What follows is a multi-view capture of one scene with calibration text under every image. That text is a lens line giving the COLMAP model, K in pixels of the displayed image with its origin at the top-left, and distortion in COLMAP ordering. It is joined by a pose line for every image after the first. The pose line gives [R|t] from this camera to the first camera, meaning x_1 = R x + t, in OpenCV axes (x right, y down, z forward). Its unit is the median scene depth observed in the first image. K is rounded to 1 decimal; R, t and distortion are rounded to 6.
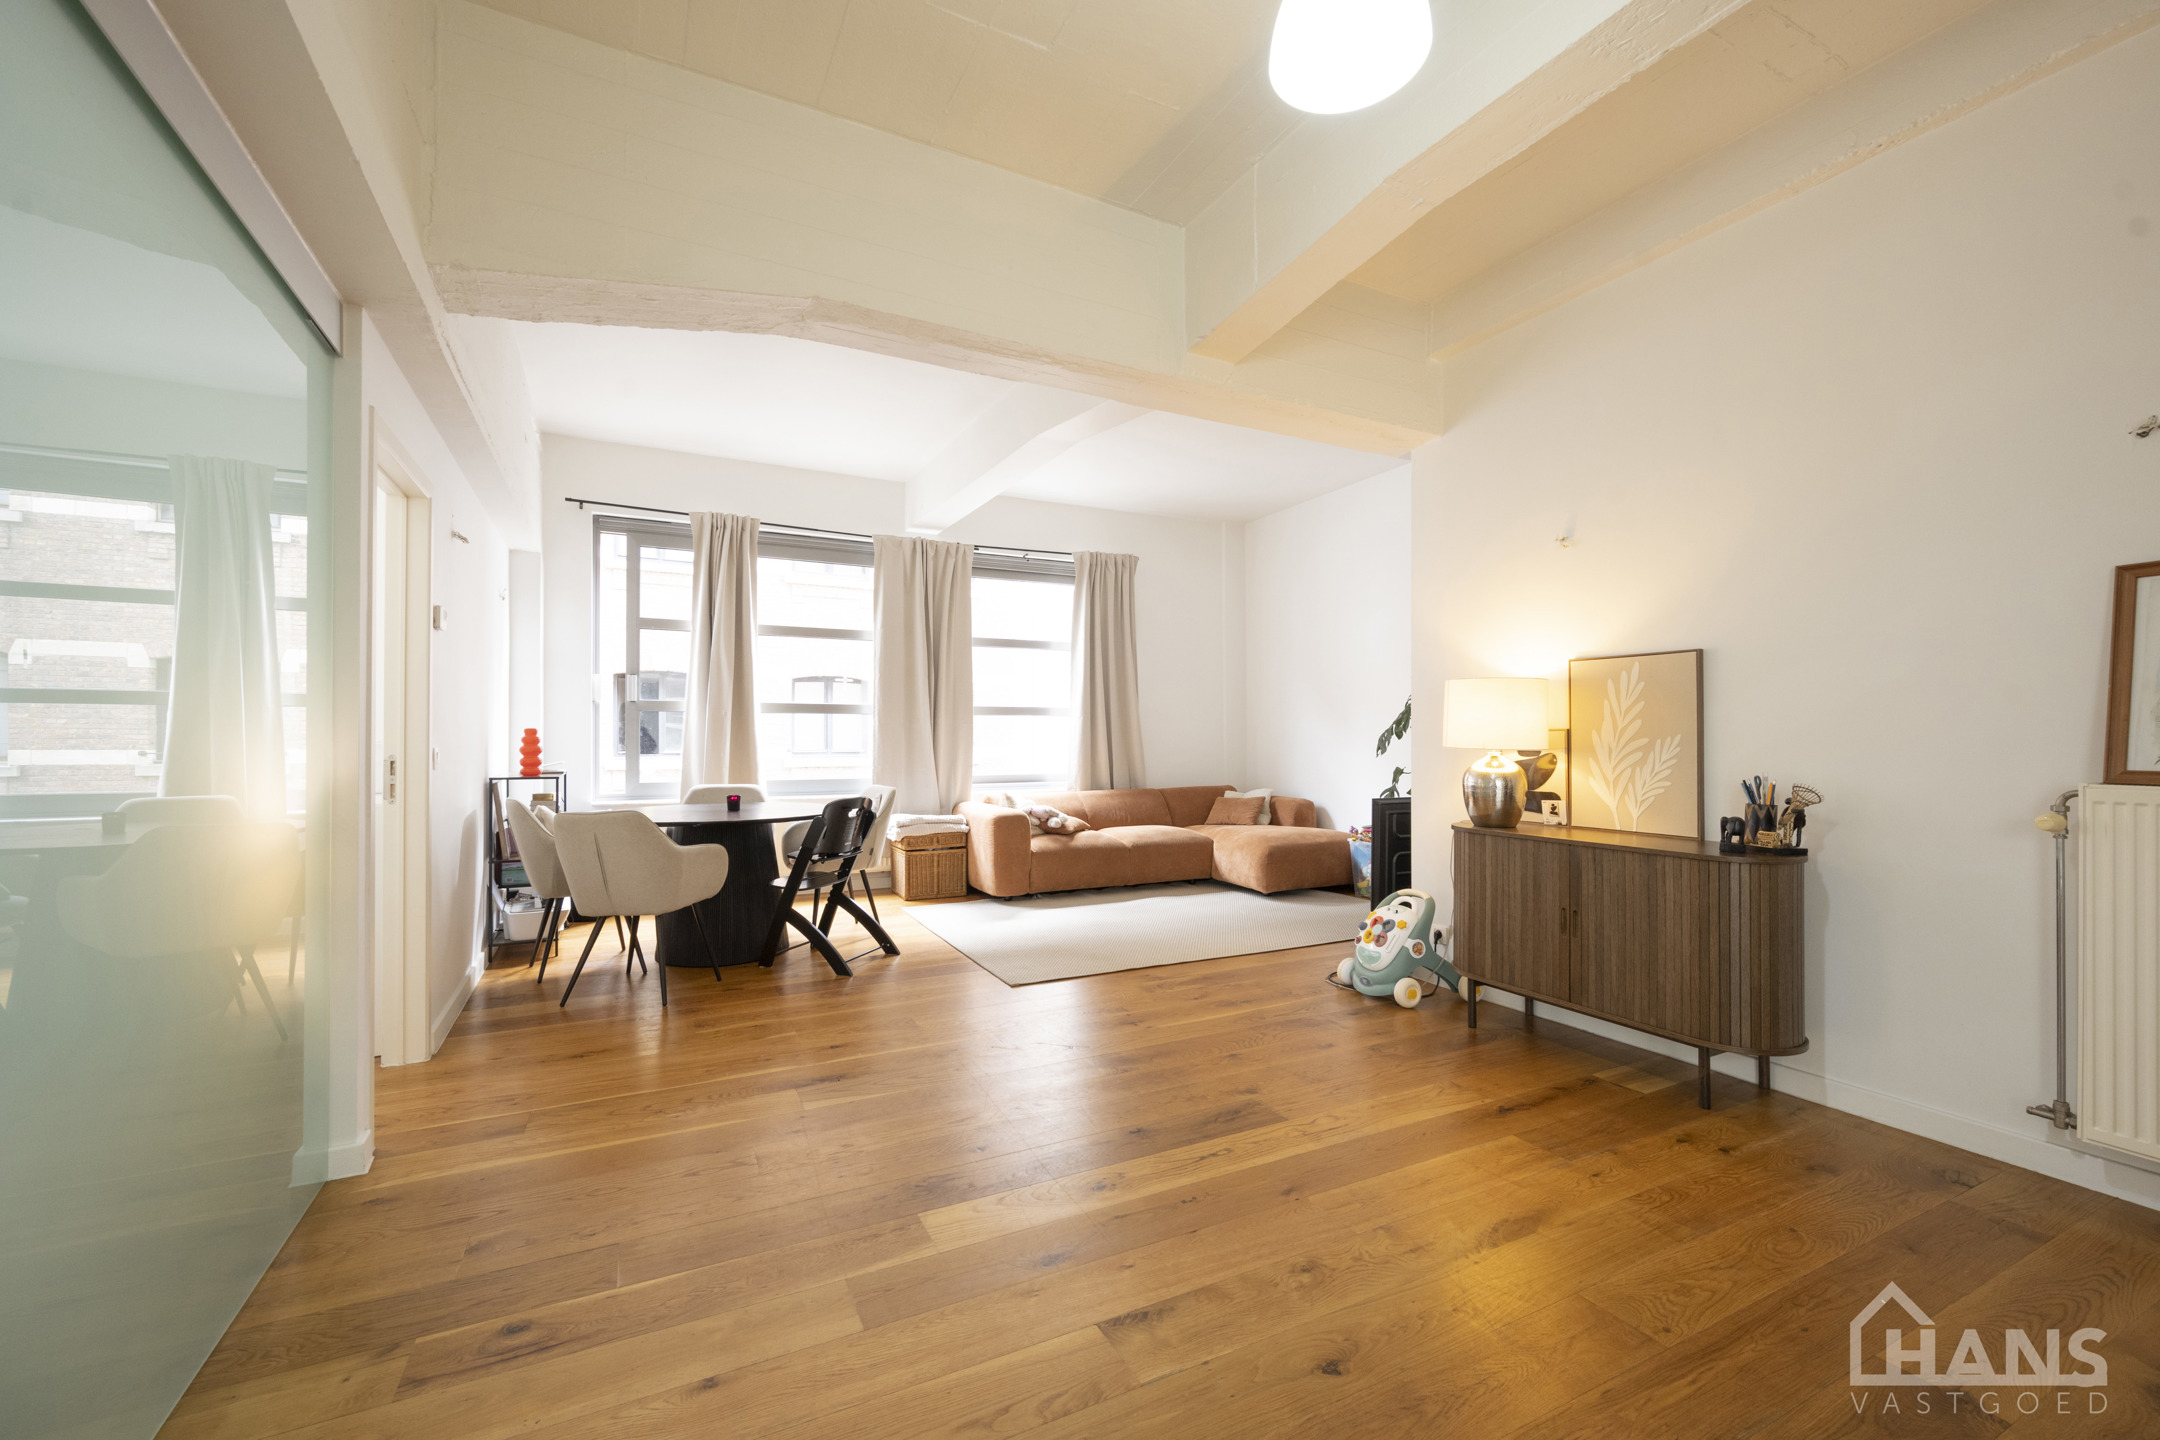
lens RADIAL K [[884.5, 0, 1083.0], [0, 884.5, 729.6], [0, 0, 1]] dist [-0.000845, 0.000108]
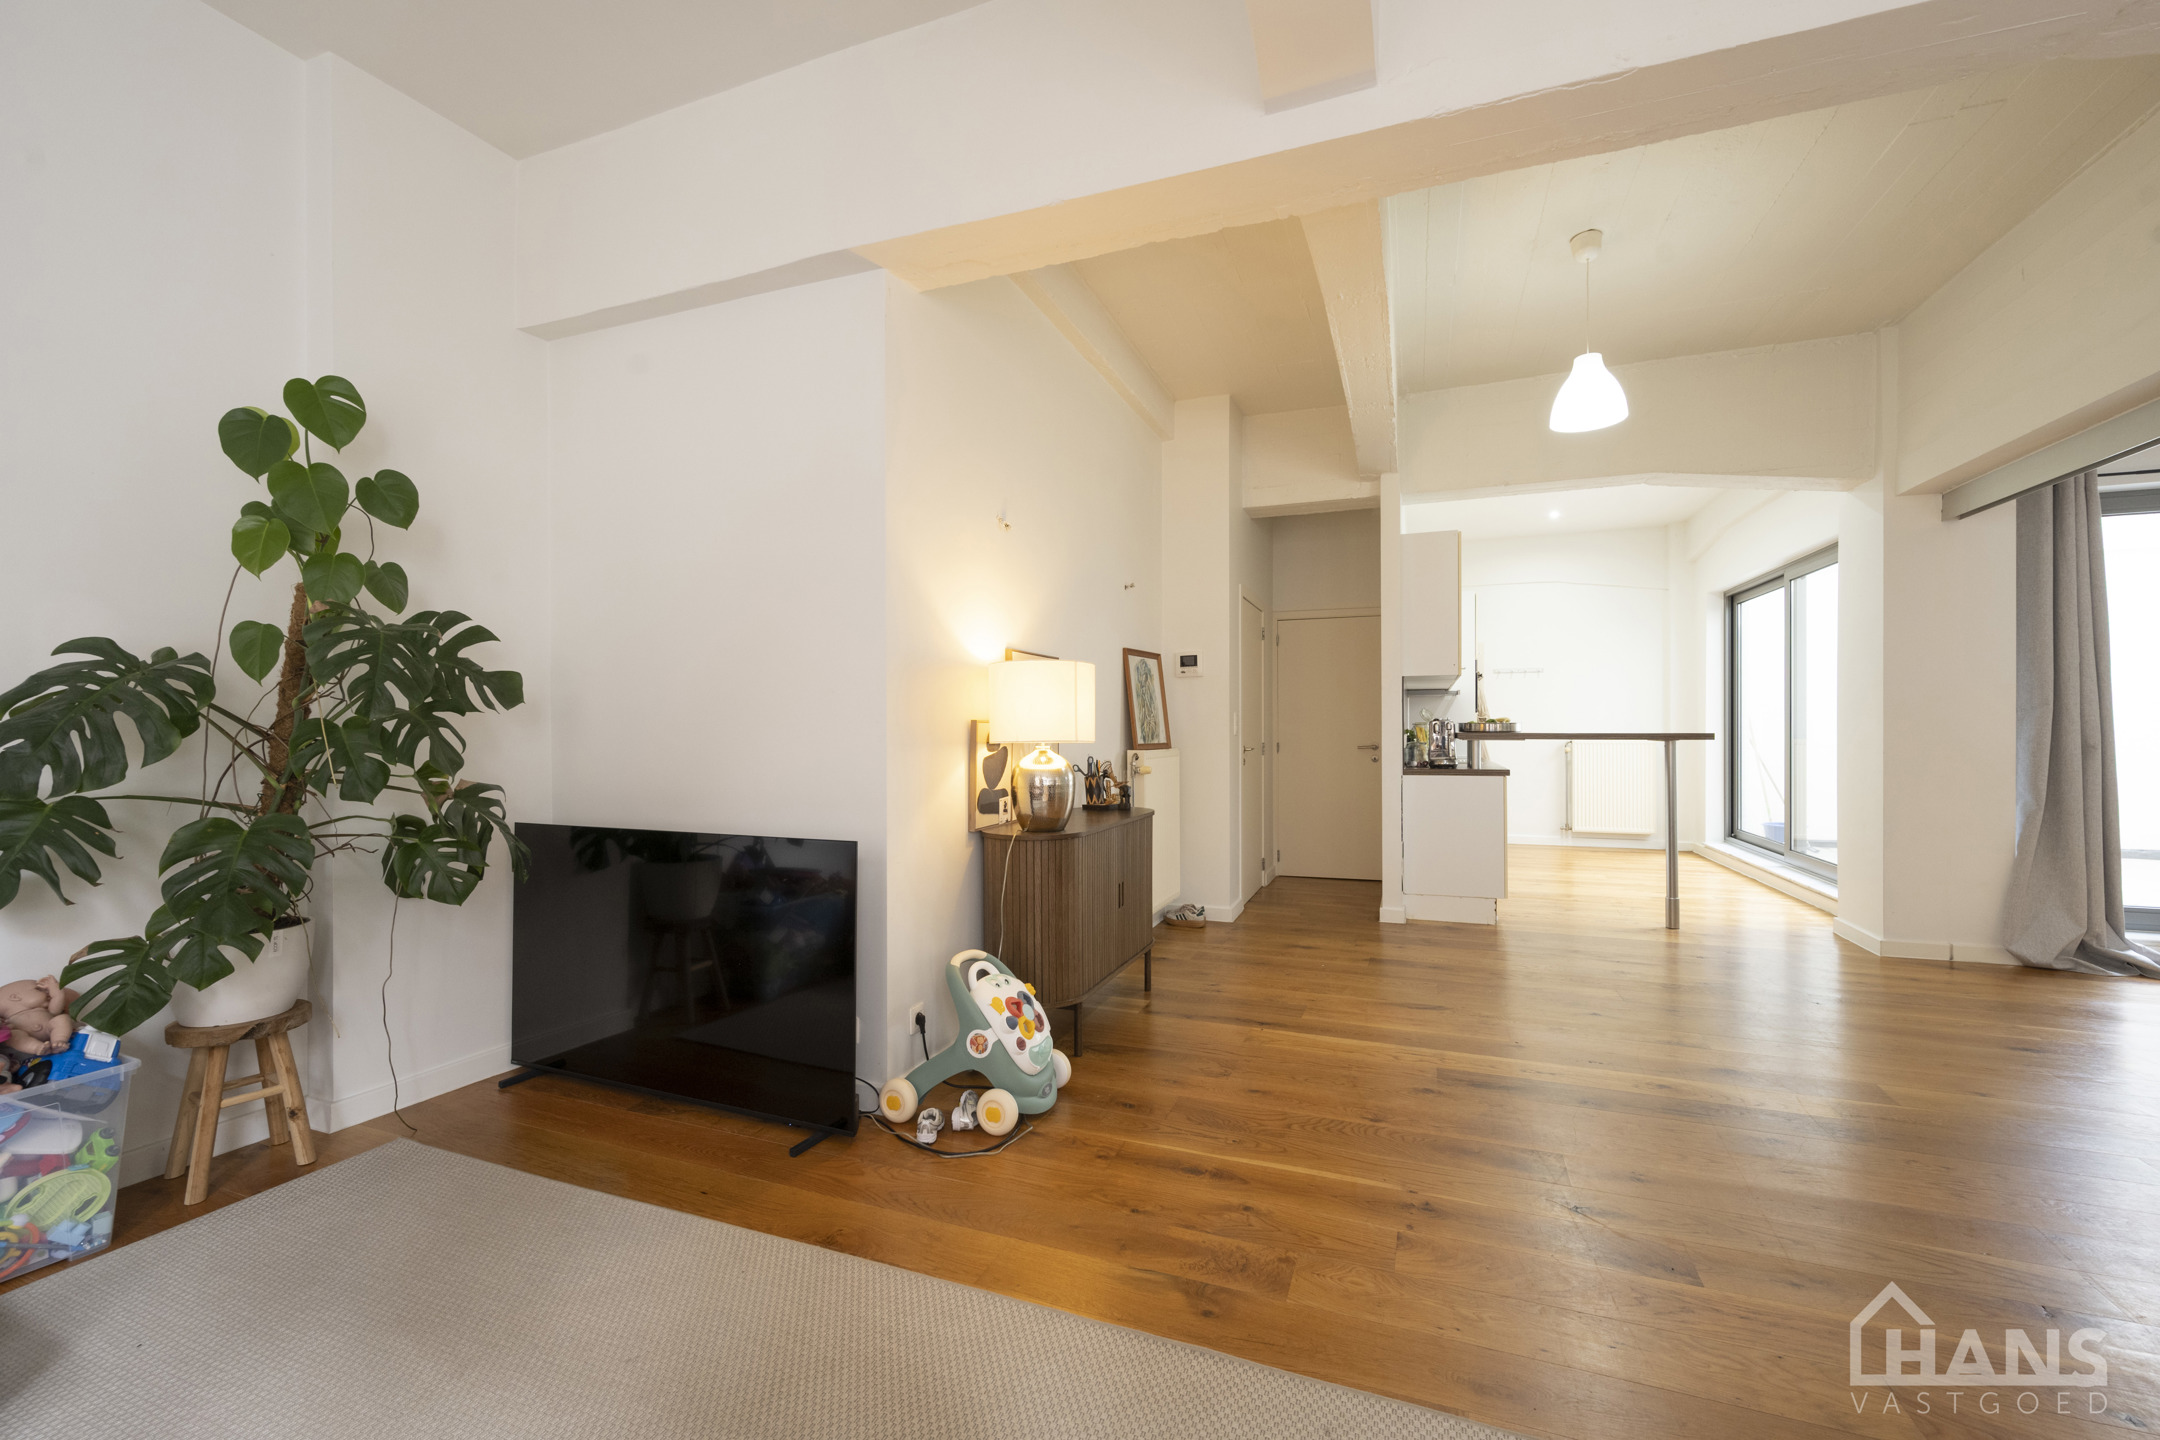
lens RADIAL K [[884.5, 0, 1090.1], [0, 884.5, 724.2], [0, 0, 1]] dist [-0.000845, 0.000108]
pose [[-0.676312, 0.013408, 0.736494, -0.227850], [-0.003290, 0.999769, -0.021222, 0.021970], [-0.736608, -0.016775, -0.676112, 1.581204]]
